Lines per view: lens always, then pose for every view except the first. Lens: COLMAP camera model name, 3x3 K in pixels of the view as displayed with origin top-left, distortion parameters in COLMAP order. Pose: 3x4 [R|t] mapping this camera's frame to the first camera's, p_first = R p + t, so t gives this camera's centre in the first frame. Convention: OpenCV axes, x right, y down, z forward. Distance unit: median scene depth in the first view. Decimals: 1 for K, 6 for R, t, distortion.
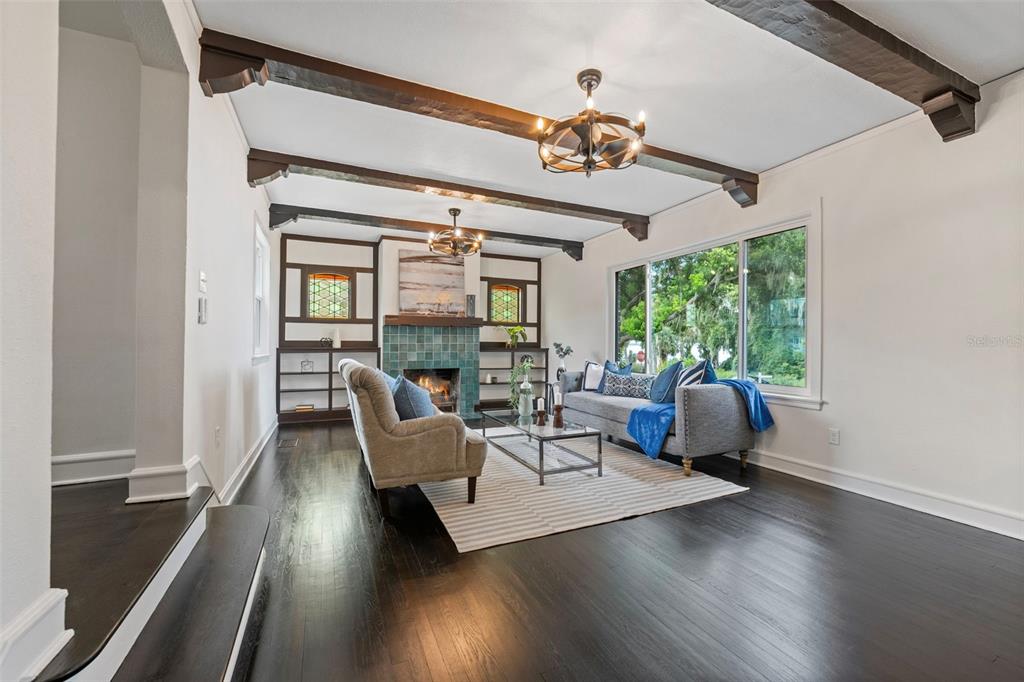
lens RADIAL K [[424.8, 0, 509.1], [0, 424.8, 342.5], [0, 0, 1]] dist [-0.003198, 0.000095]
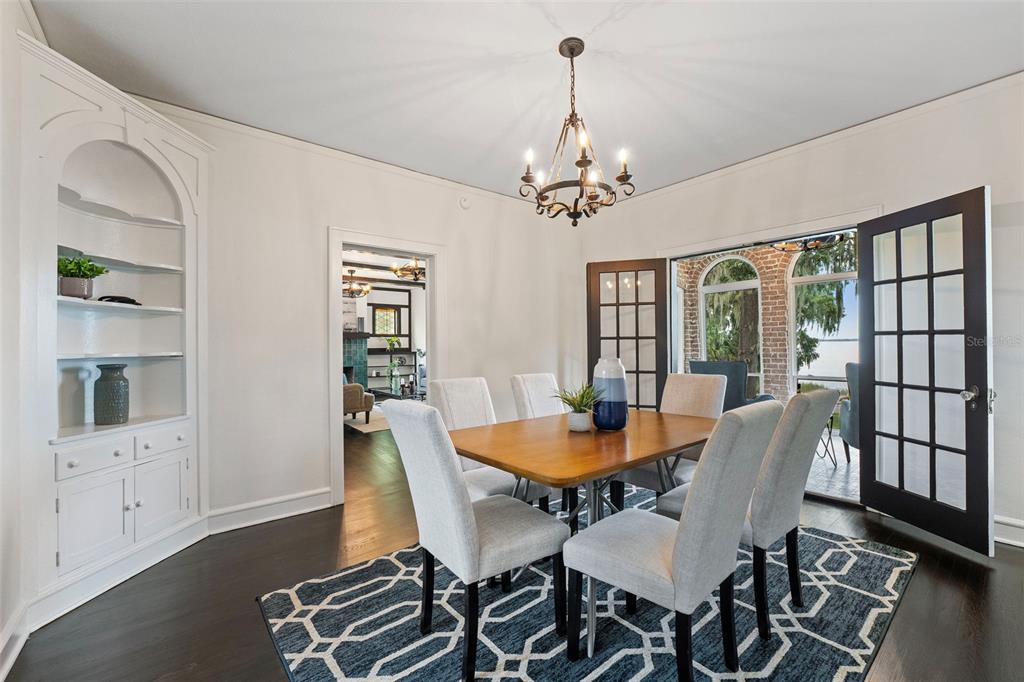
lens RADIAL K [[424.8, 0, 513.8], [0, 424.8, 342.4], [0, 0, 1]] dist [-0.003198, 0.000095]
pose [[0.962549, -0.011080, 0.270883, 0.020048], [0.012422, 0.999918, -0.003243, -0.010364], [-0.270824, 0.006487, 0.962607, -0.529813]]
